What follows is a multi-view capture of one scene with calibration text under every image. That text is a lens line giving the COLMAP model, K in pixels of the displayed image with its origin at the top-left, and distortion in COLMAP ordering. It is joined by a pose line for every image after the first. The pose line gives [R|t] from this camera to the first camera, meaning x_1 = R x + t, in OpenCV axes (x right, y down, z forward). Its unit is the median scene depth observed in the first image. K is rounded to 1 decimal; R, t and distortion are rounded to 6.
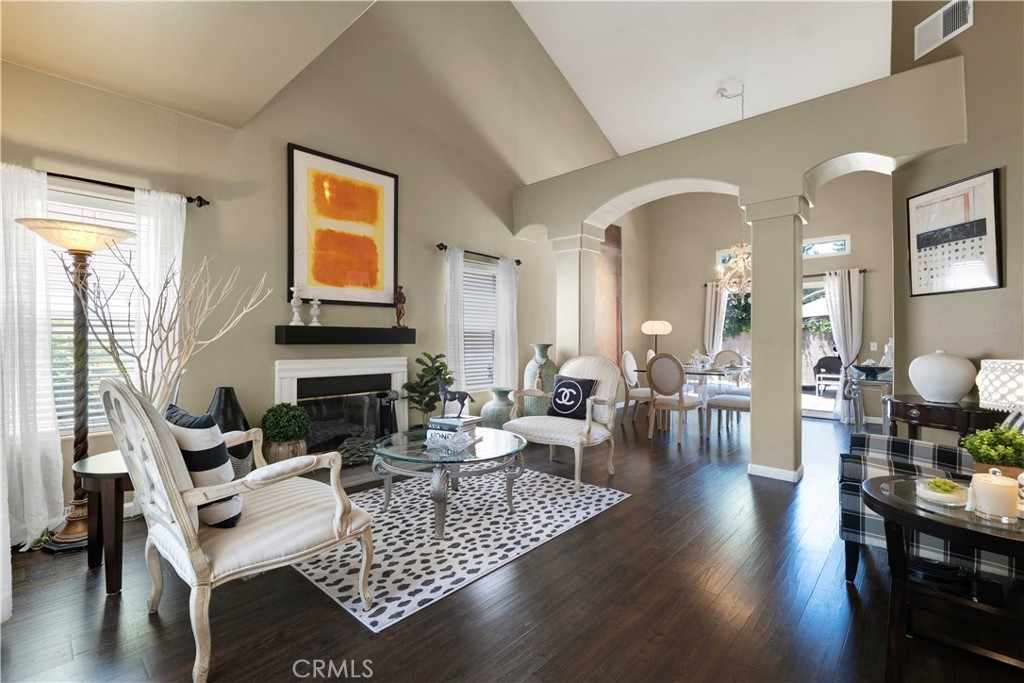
lens RADIAL K [[443.5, 0, 512.7], [0, 443.5, 335.8], [0, 0, 1]] dist [-0.004546, -0.000694]
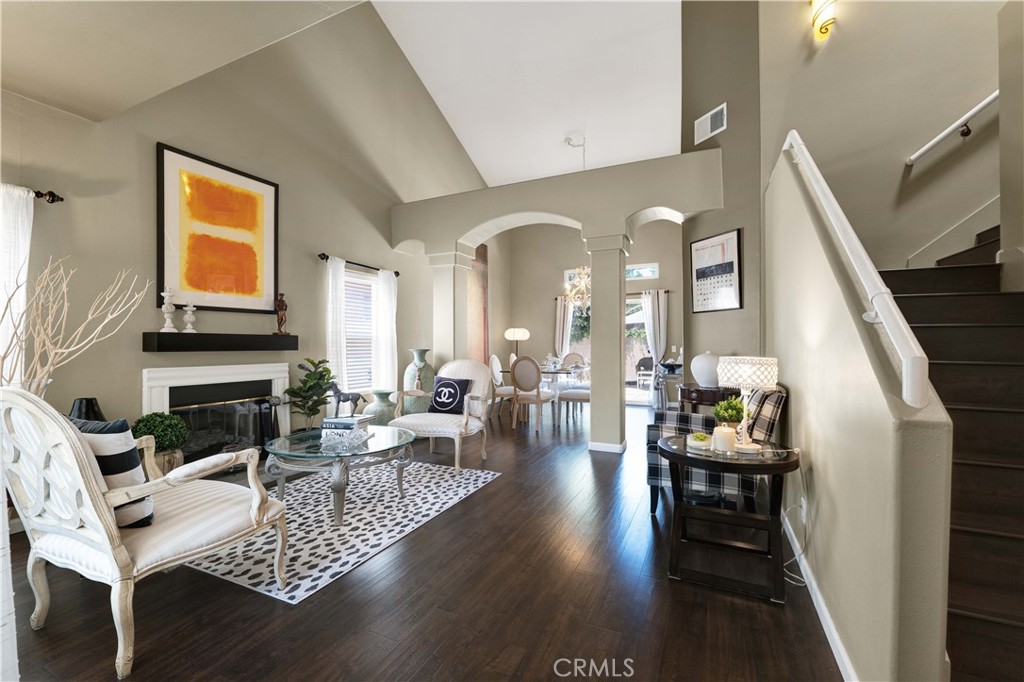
lens RADIAL K [[420.8, 0, 511.2], [0, 420.8, 343.1], [0, 0, 1]] dist [-0.017096, 0.002076]
pose [[0.953001, -0.004255, 0.302936, -0.052519], [0.002930, 0.999984, 0.004826, -0.001705], [-0.302952, -0.003711, 0.952999, -0.096661]]
